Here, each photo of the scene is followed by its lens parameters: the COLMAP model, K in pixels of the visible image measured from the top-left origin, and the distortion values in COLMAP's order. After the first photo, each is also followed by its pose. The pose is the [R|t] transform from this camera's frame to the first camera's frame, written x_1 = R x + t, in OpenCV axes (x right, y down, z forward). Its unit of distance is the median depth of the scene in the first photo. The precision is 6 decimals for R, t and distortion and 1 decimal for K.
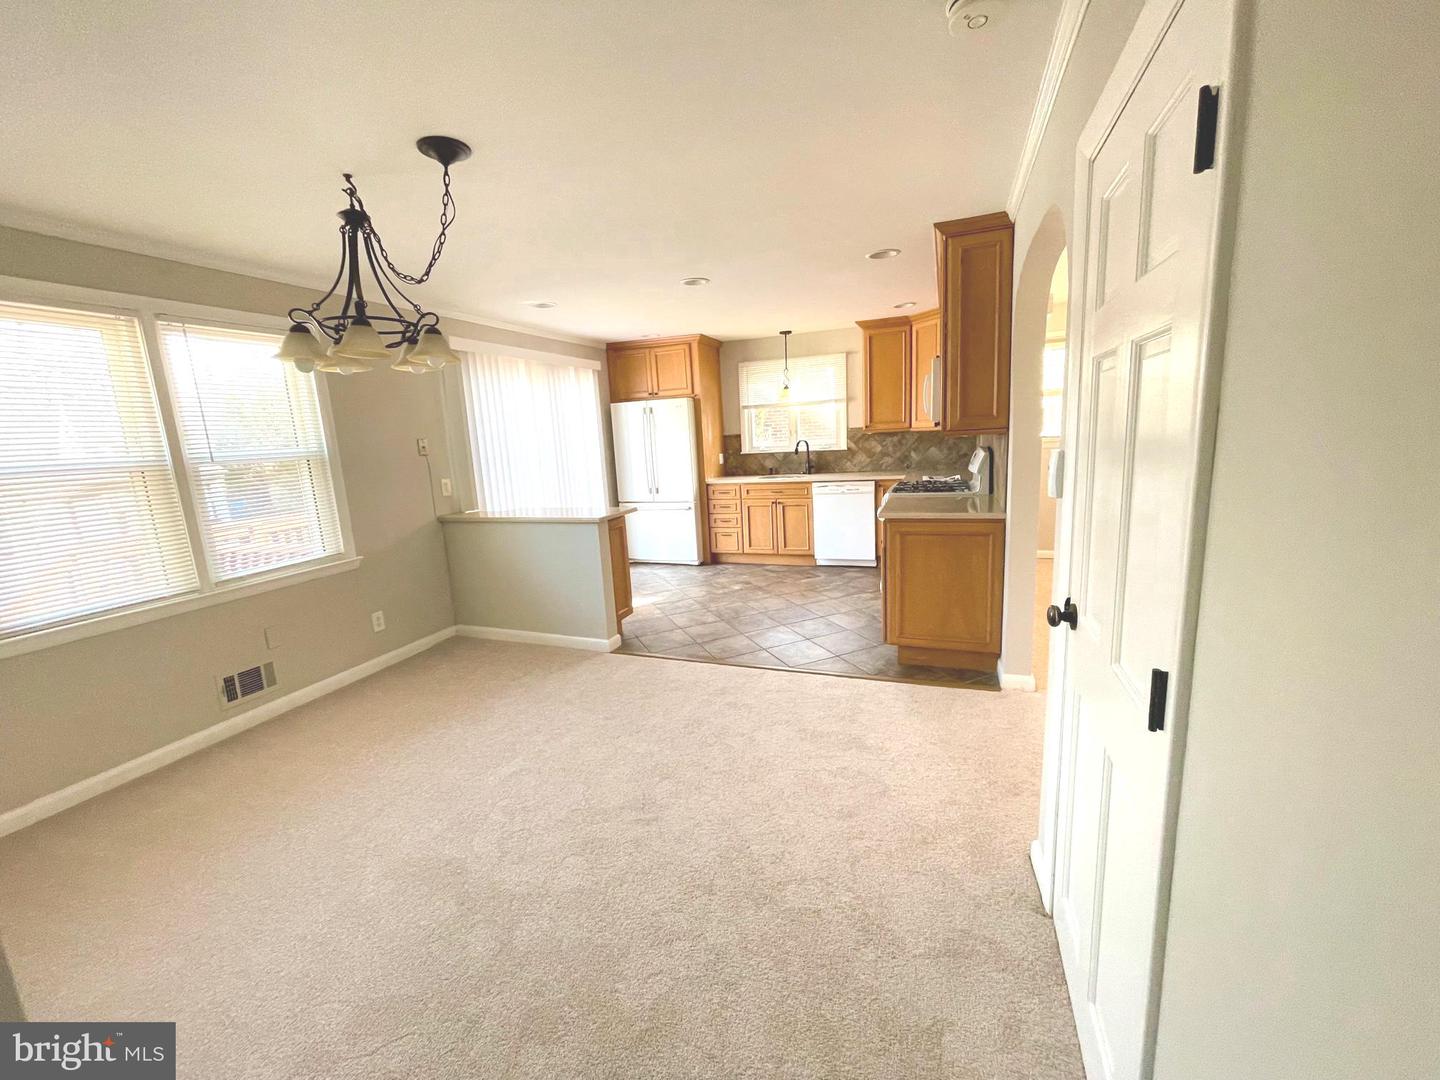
lens RADIAL K [[575.9, 0, 720.0], [0, 575.9, 540.0], [0, 0, 1]] dist [-0.000070, -0.000013]
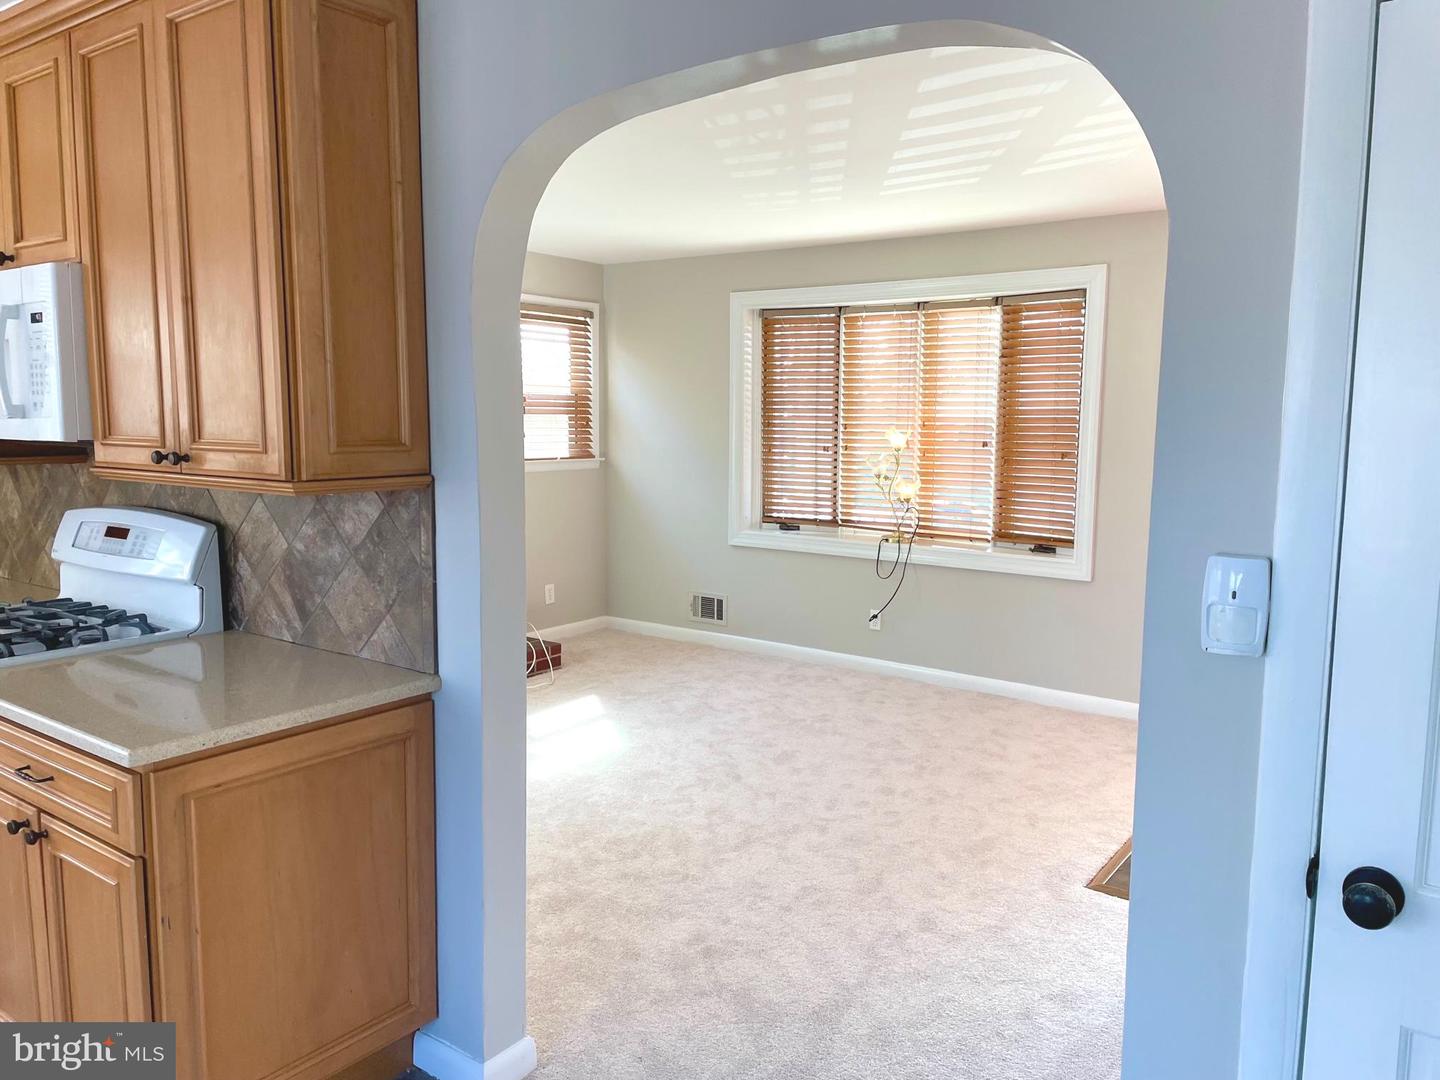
lens RADIAL K [[1094.6, 0, 720.0], [0, 1094.6, 540.0], [0, 0, 1]] dist [0.041075, -0.005120]
pose [[0.269254, -0.059751, 0.961214, -0.153314], [0.152273, 0.988160, 0.018771, -0.096665], [-0.950955, 0.141313, 0.275165, 0.432994]]
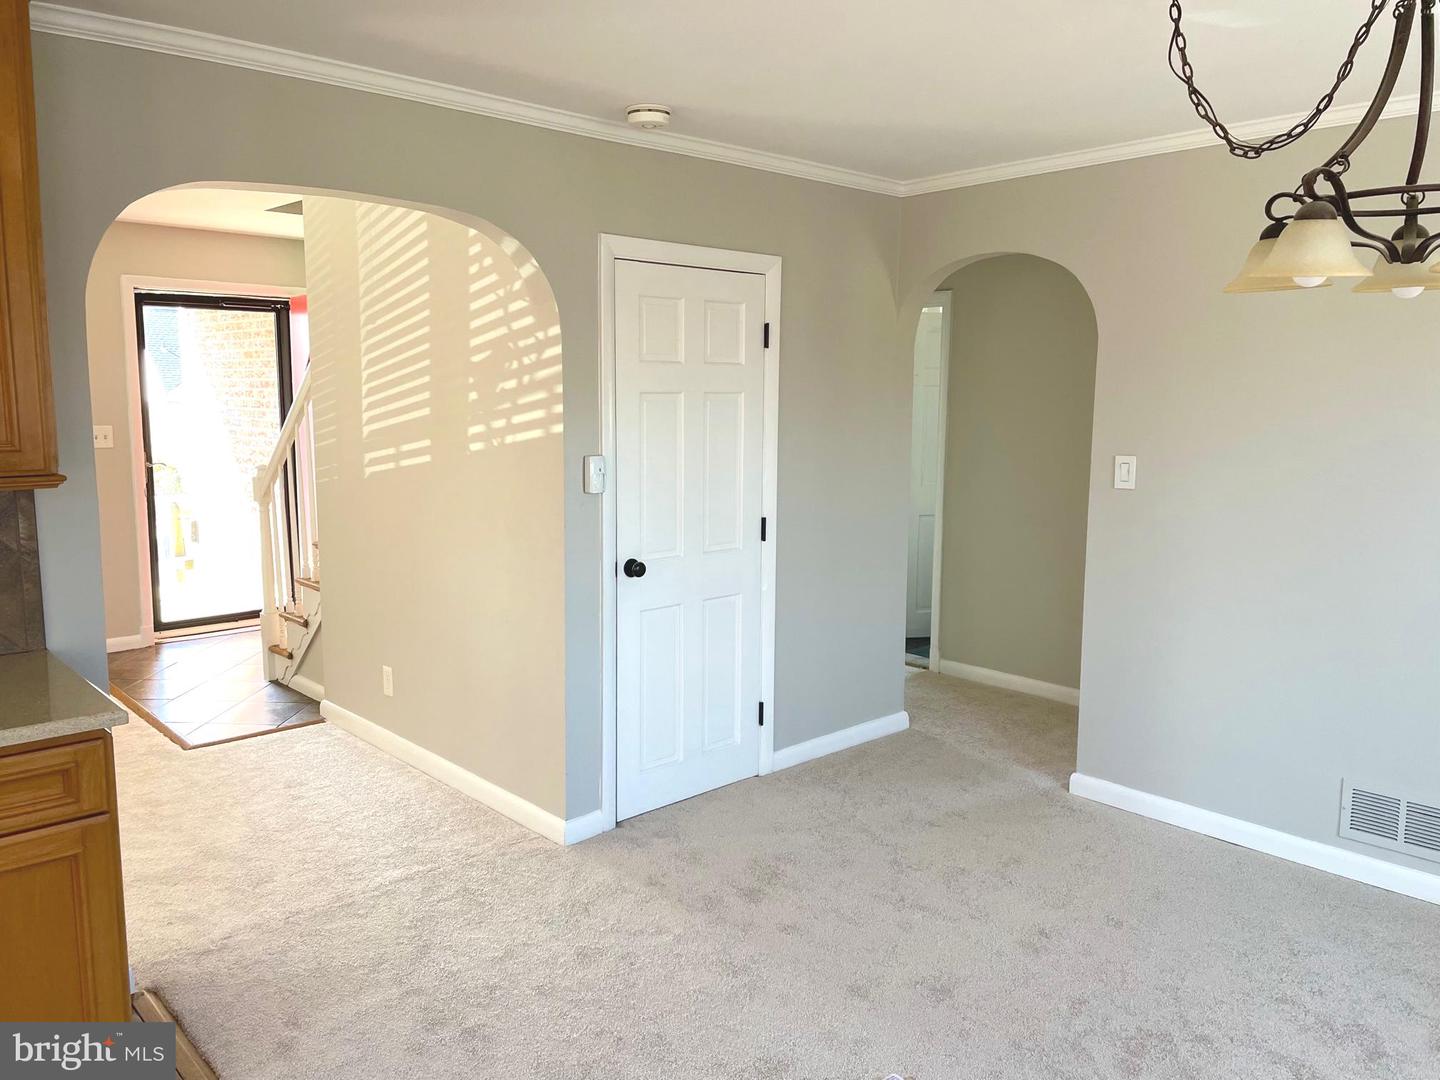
lens RADIAL K [[1094.6, 0, 720.0], [0, 1094.6, 540.0], [0, 0, 1]] dist [0.041075, -0.005120]
pose [[-0.898624, -0.014486, 0.438481, -0.271143], [0.118817, 0.954068, 0.275022, -0.231792], [-0.422325, 0.299240, -0.855627, 1.131176]]
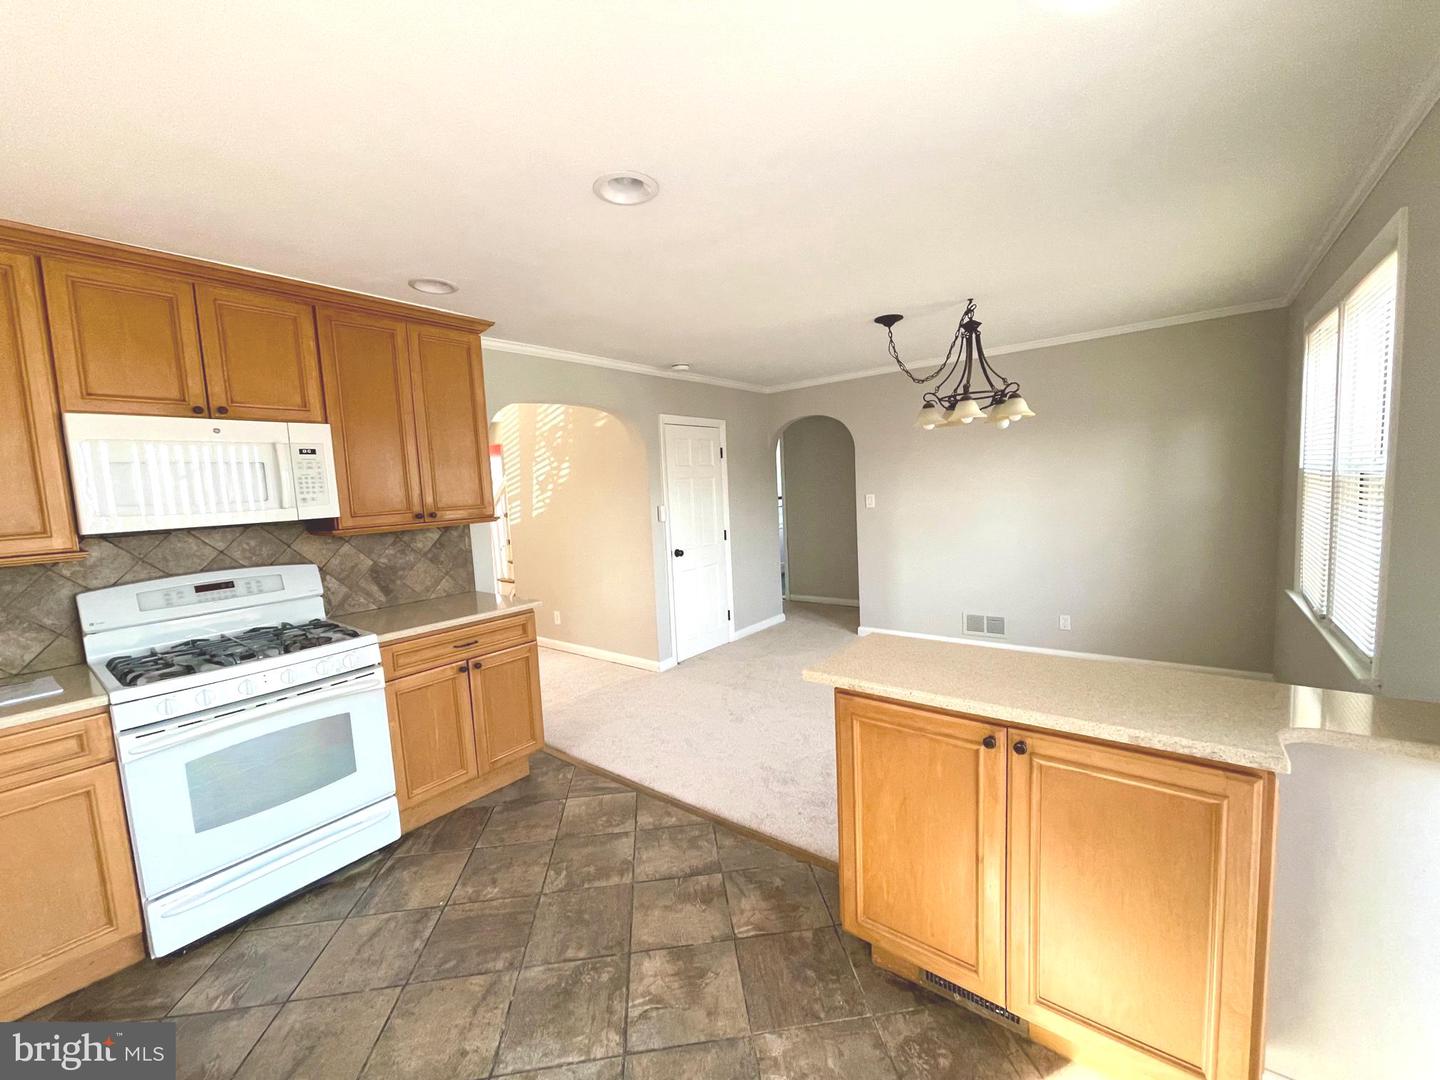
lens RADIAL K [[575.9, 0, 720.0], [0, 575.9, 540.0], [0, 0, 1]] dist [-0.000070, -0.000013]
pose [[-0.950540, 0.071305, 0.302308, -0.225269], [0.151736, 0.955850, 0.251647, -0.264963], [-0.271017, 0.285072, -0.919393, 1.409532]]
